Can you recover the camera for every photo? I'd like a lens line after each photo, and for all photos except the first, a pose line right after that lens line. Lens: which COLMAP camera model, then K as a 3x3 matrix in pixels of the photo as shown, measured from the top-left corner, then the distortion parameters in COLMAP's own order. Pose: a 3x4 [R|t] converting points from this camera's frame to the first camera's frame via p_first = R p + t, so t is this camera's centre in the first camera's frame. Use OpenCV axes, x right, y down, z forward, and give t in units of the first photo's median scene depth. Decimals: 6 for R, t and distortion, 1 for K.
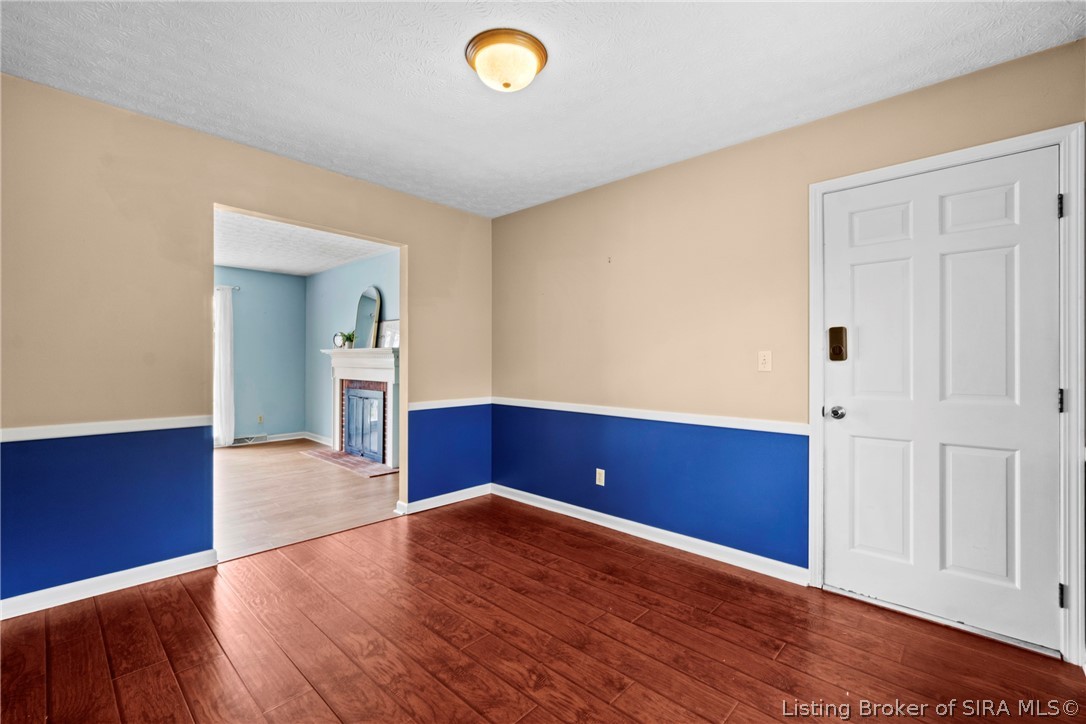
lens RADIAL K [[468.5, 0, 538.8], [0, 468.5, 369.1], [0, 0, 1]] dist [-0.004018, 0.001071]
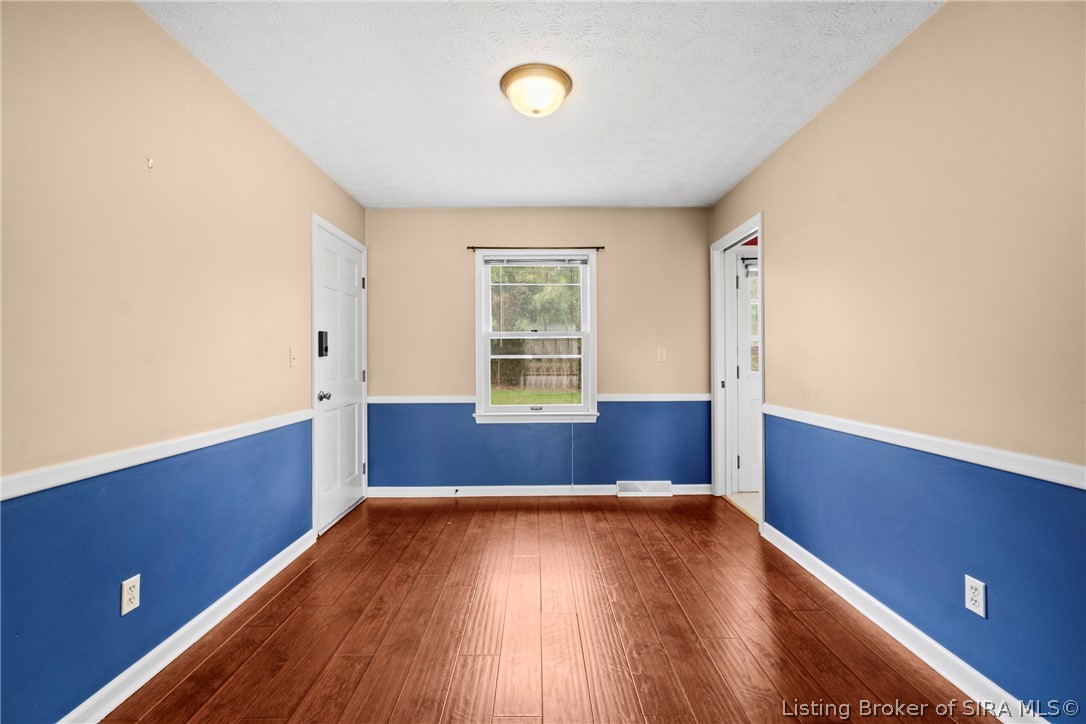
lens RADIAL K [[468.5, 0, 543.7], [0, 468.5, 359.2], [0, 0, 1]] dist [-0.004018, 0.001071]
pose [[-0.694848, 0.001613, 0.719155, -0.749760], [0.019943, 0.999656, 0.017027, -0.020267], [-0.718880, 0.026173, -0.694641, 1.480929]]
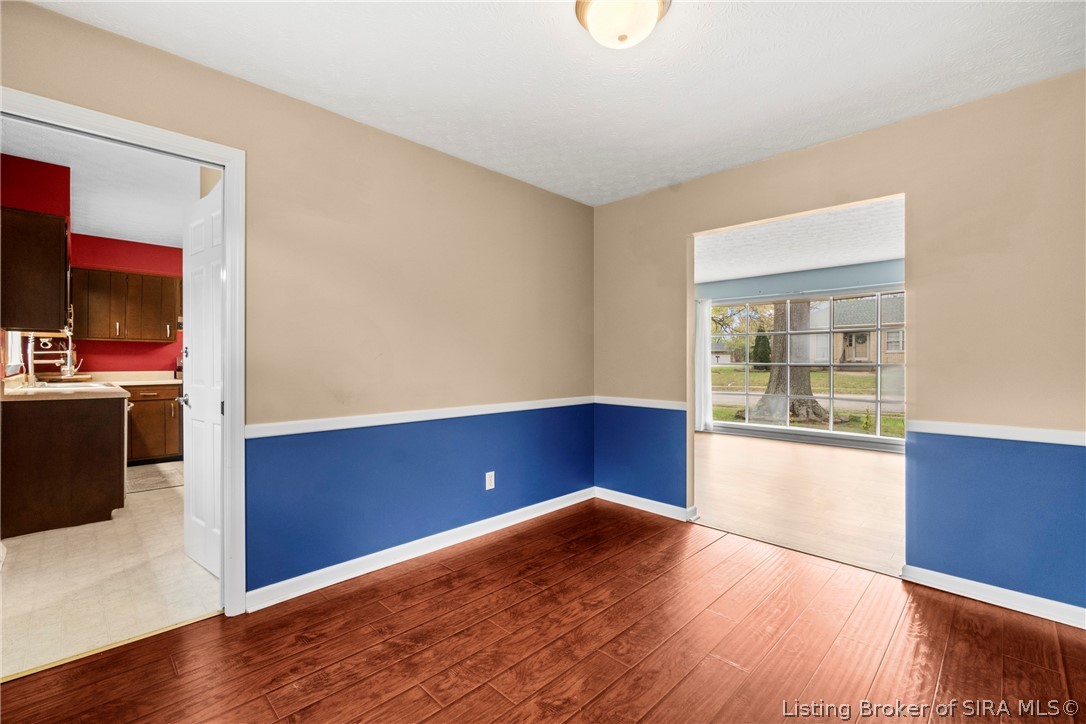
lens RADIAL K [[468.5, 0, 528.9], [0, 468.5, 358.9], [0, 0, 1]] dist [-0.004018, 0.001071]
pose [[-0.040081, -0.008929, -0.999157, 0.666350], [-0.026343, 0.999622, -0.007876, 0.004561], [0.998849, 0.026005, -0.040302, 0.716814]]
